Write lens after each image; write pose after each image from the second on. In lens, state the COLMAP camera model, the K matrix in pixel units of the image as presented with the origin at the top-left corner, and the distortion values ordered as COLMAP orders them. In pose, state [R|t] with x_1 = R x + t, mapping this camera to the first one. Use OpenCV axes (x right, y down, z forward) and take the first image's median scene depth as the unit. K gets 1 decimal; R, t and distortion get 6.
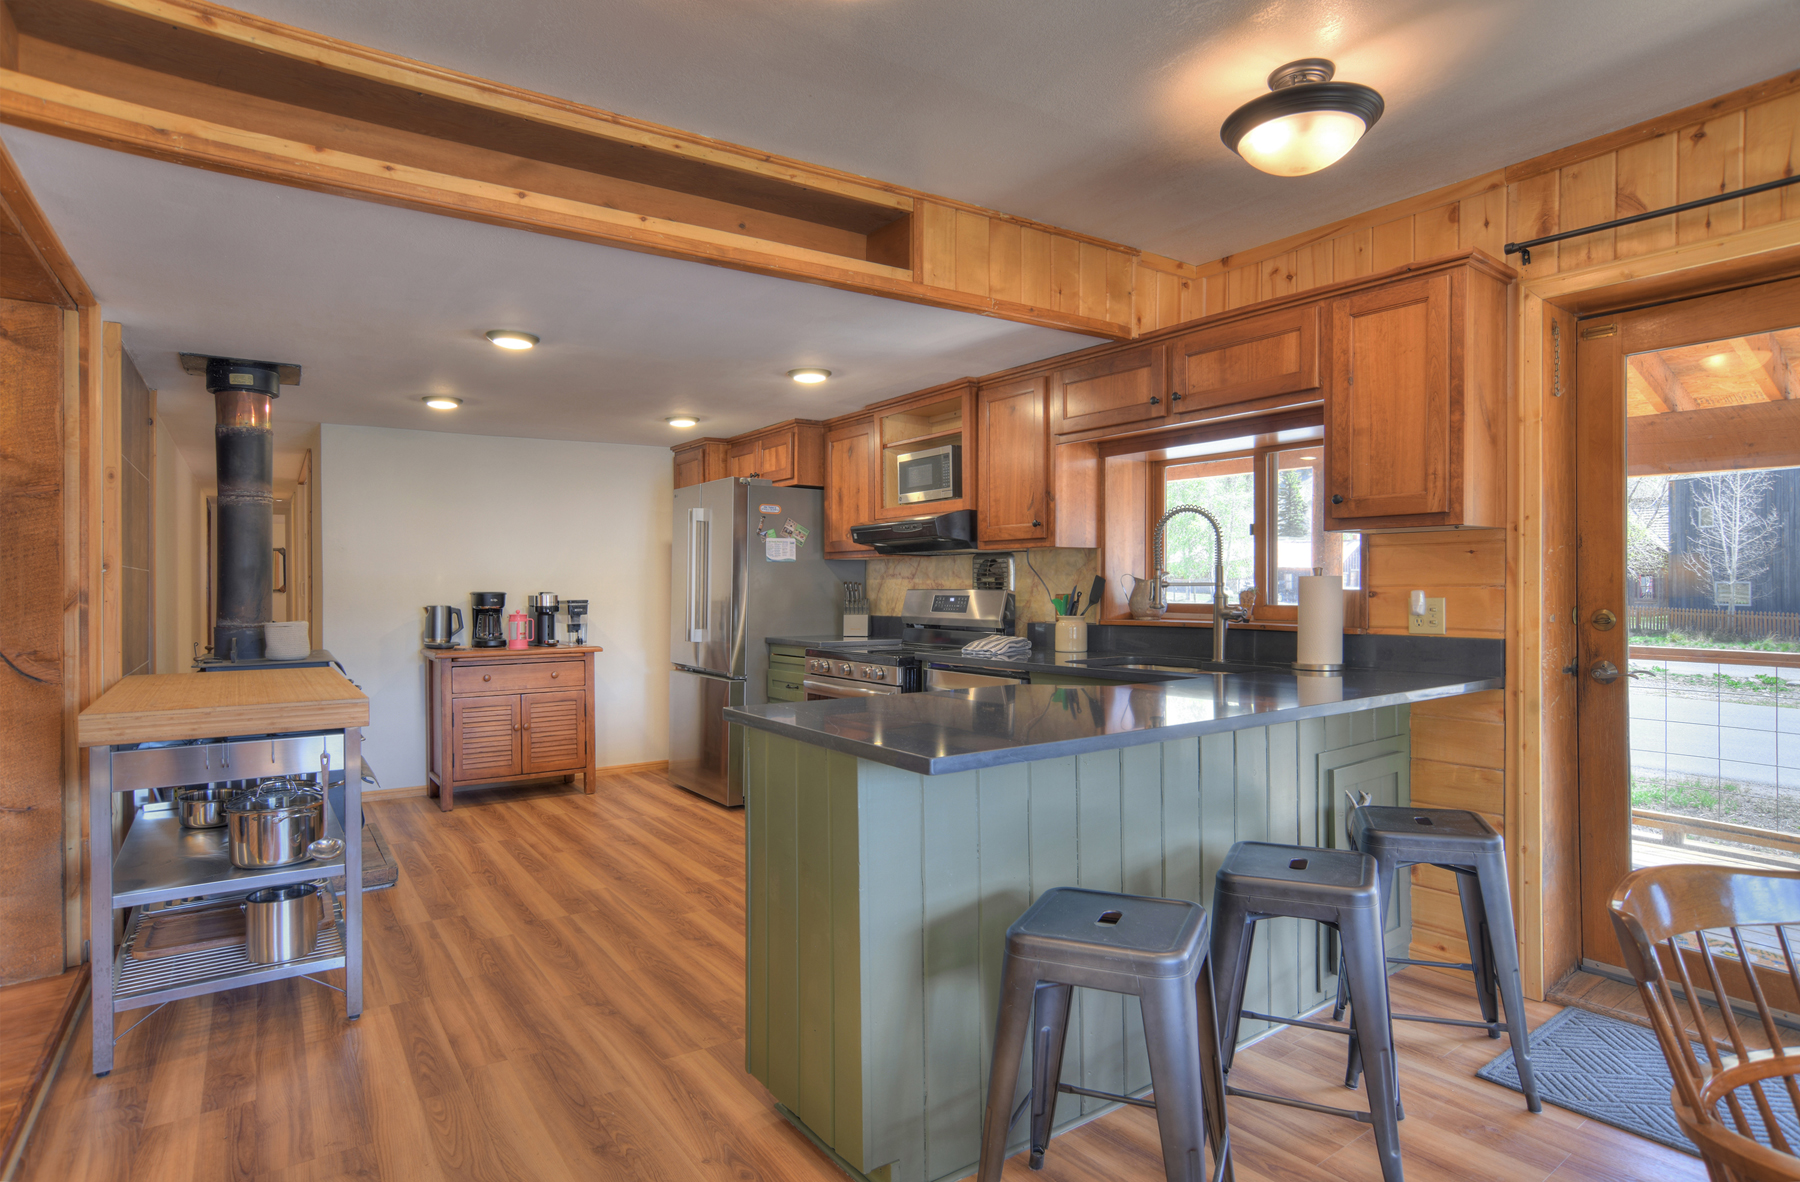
lens RADIAL K [[956.1, 0, 900.0], [0, 956.1, 591.0], [0, 0, 1]] dist [-0.094617, 0.045454]
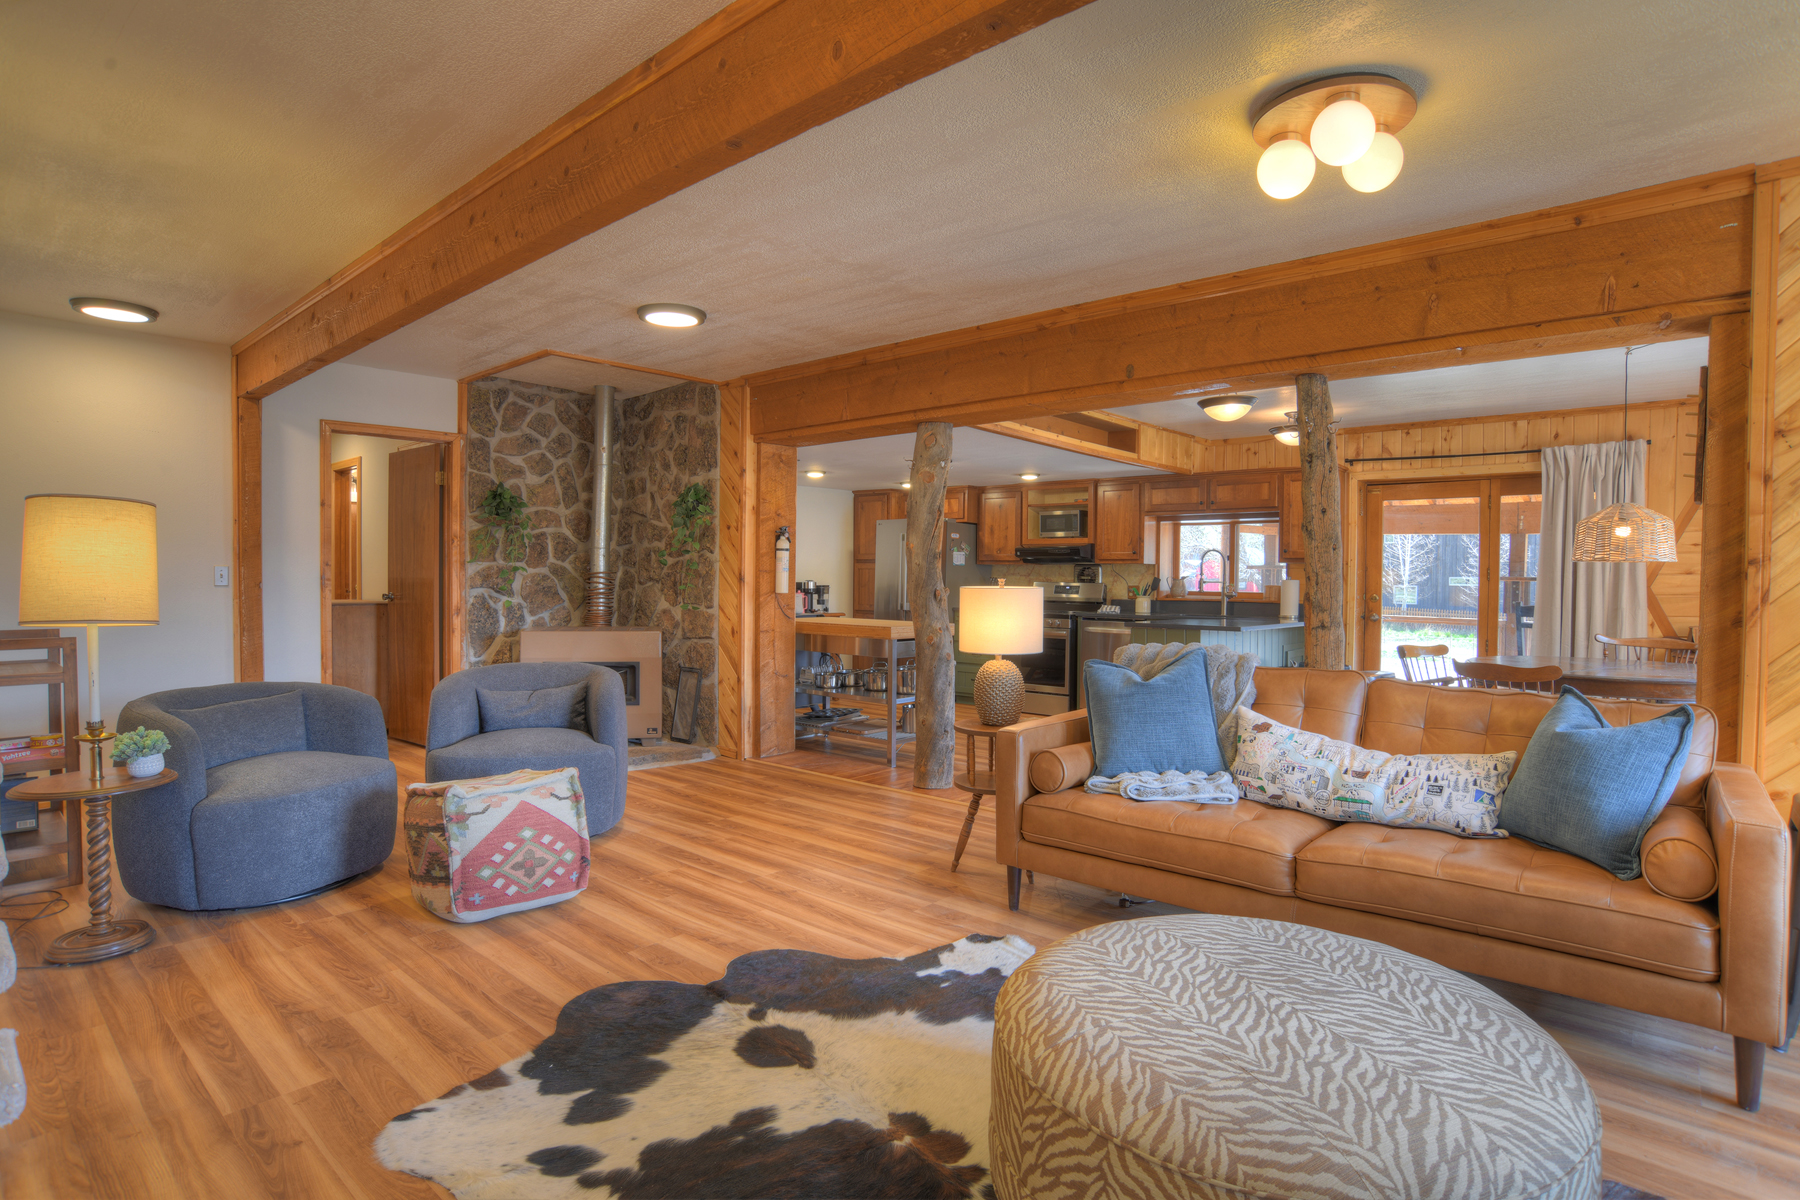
lens RADIAL K [[925.0, 0, 916.0], [0, 925.0, 598.1], [0, 0, 1]] dist [-0.103069, 0.051932]
pose [[0.970302, 0.011725, 0.241613, -0.972833], [-0.015309, 0.999799, 0.012961, 0.014697], [-0.241412, -0.016275, 0.970286, -1.036517]]
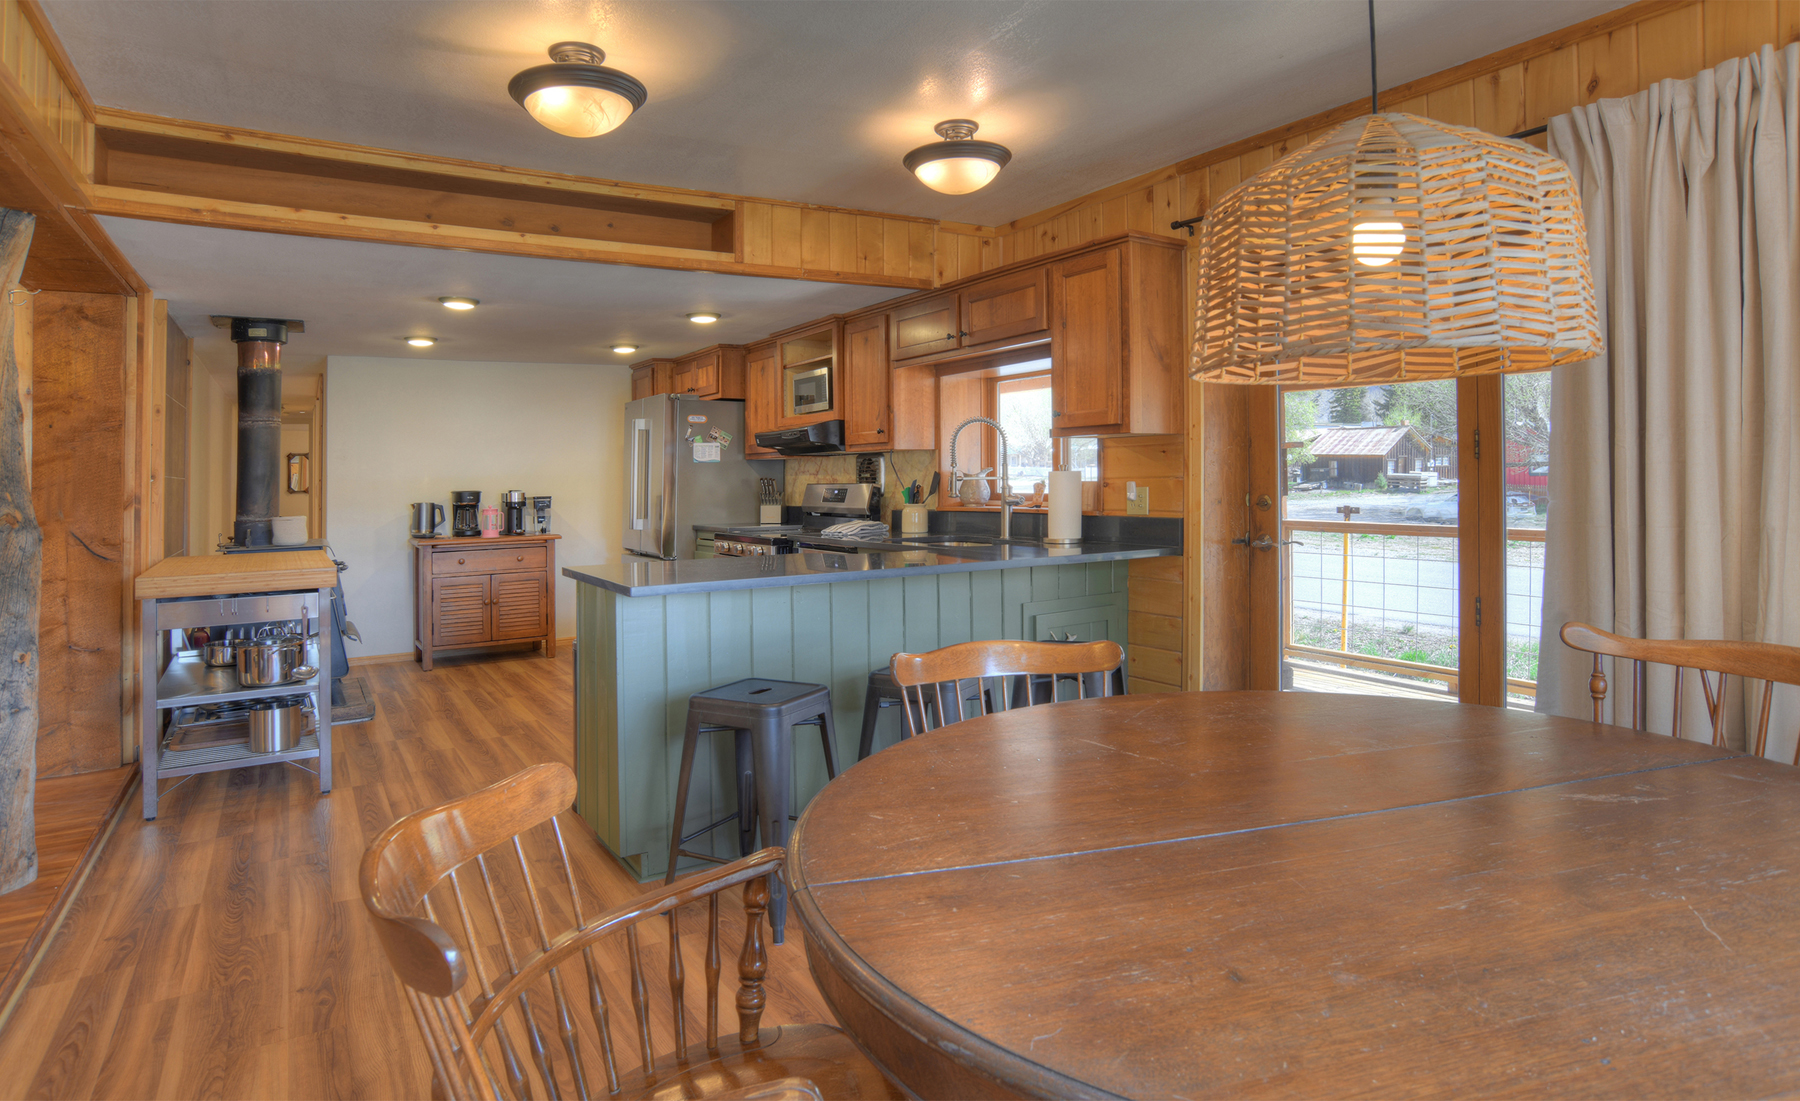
lens RADIAL K [[950.5, 0, 916.6], [0, 950.5, 461.4], [0, 0, 1]] dist [-0.072376, 0.036616]
pose [[0.999801, -0.014385, -0.013824, 0.242889], [0.014077, 0.999657, -0.022098, -0.002957], [0.014137, 0.021899, 0.999660, -0.298629]]
